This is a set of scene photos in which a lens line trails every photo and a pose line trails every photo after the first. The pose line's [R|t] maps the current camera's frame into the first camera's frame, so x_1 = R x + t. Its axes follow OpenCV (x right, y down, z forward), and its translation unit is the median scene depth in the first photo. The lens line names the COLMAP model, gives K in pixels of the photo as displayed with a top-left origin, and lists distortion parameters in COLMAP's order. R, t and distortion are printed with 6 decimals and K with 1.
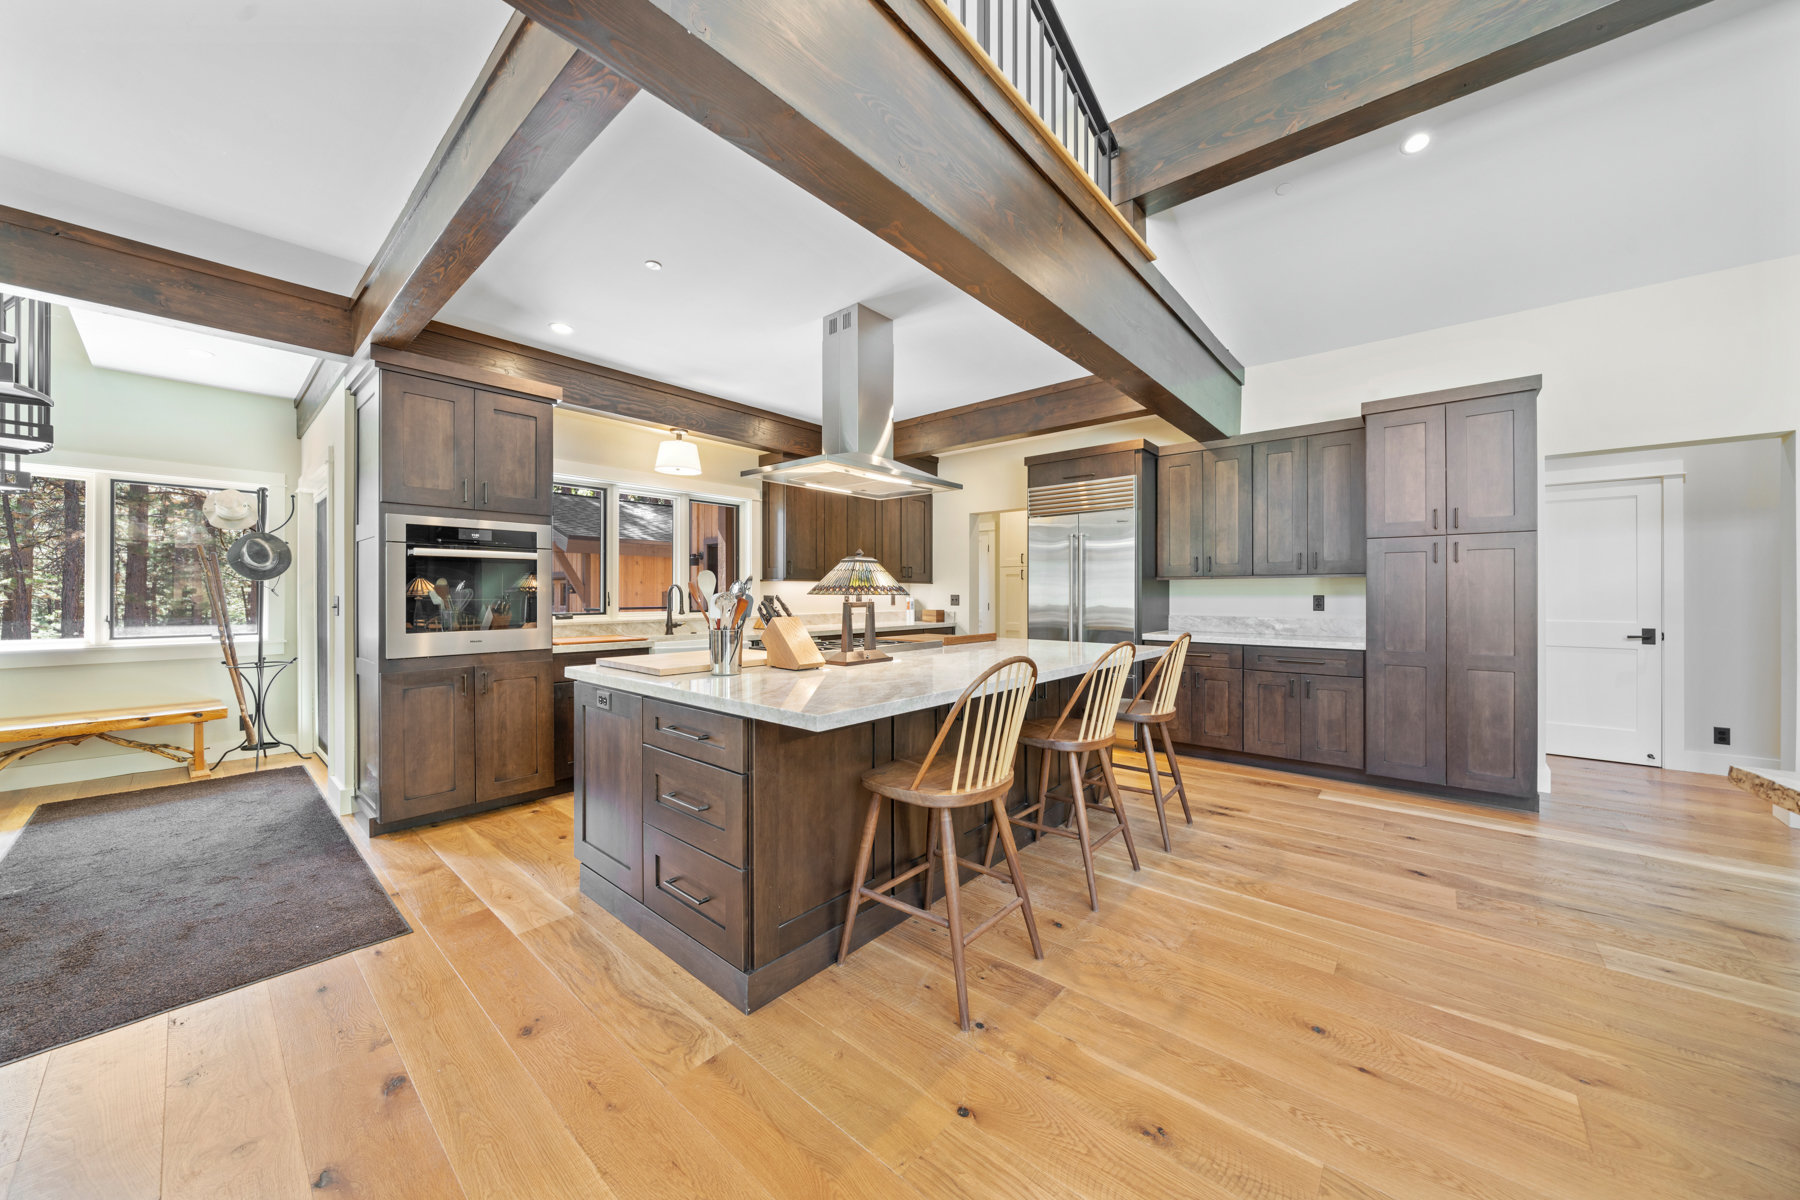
lens RADIAL K [[626.7, 0, 898.8], [0, 626.7, 588.9], [0, 0, 1]] dist [-0.006959, 0.000485]
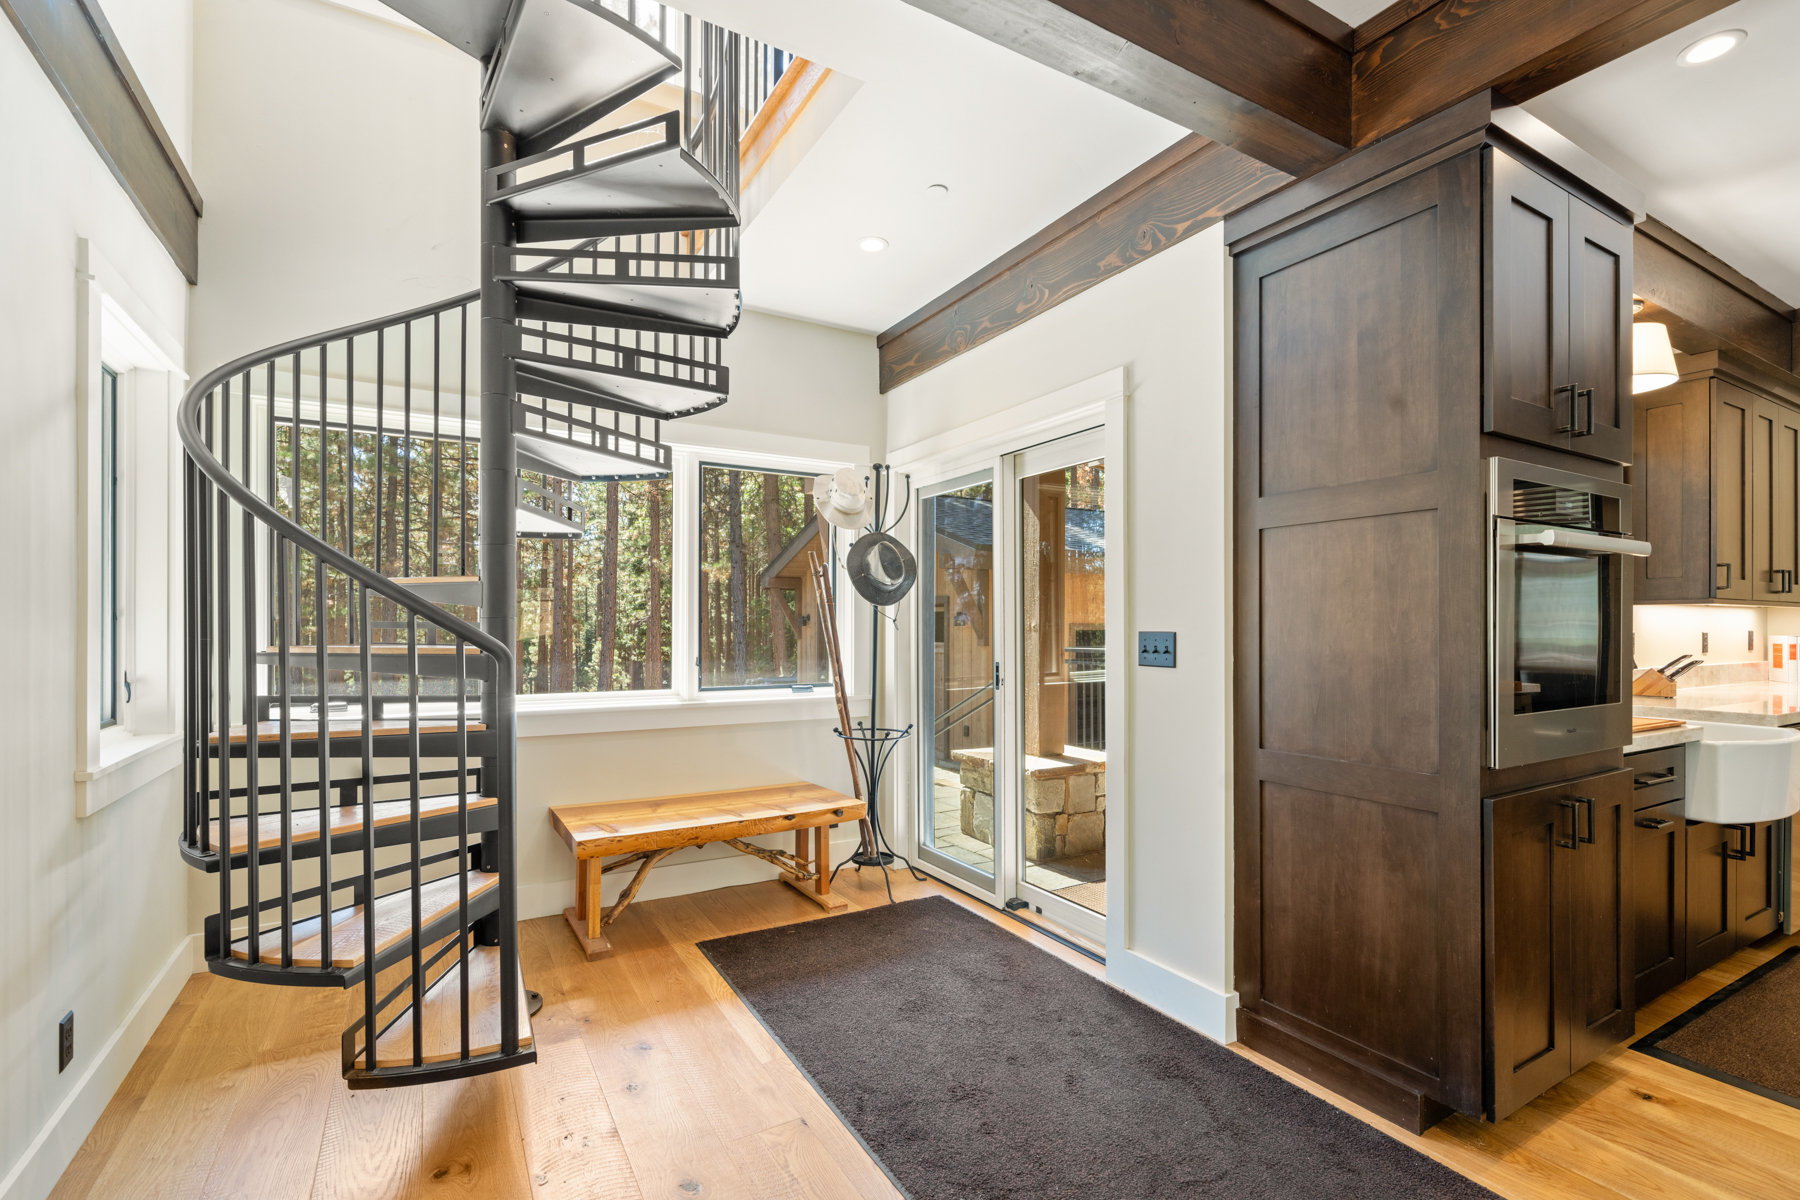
lens RADIAL K [[818.1, 0, 895.6], [0, 818.1, 625.0], [0, 0, 1]] dist [0.004755, 0.000326]
pose [[0.944641, 0.003171, -0.328089, -0.924287], [-0.001115, 0.999979, 0.006454, 0.001523], [0.328103, -0.005730, 0.944625, 0.246971]]
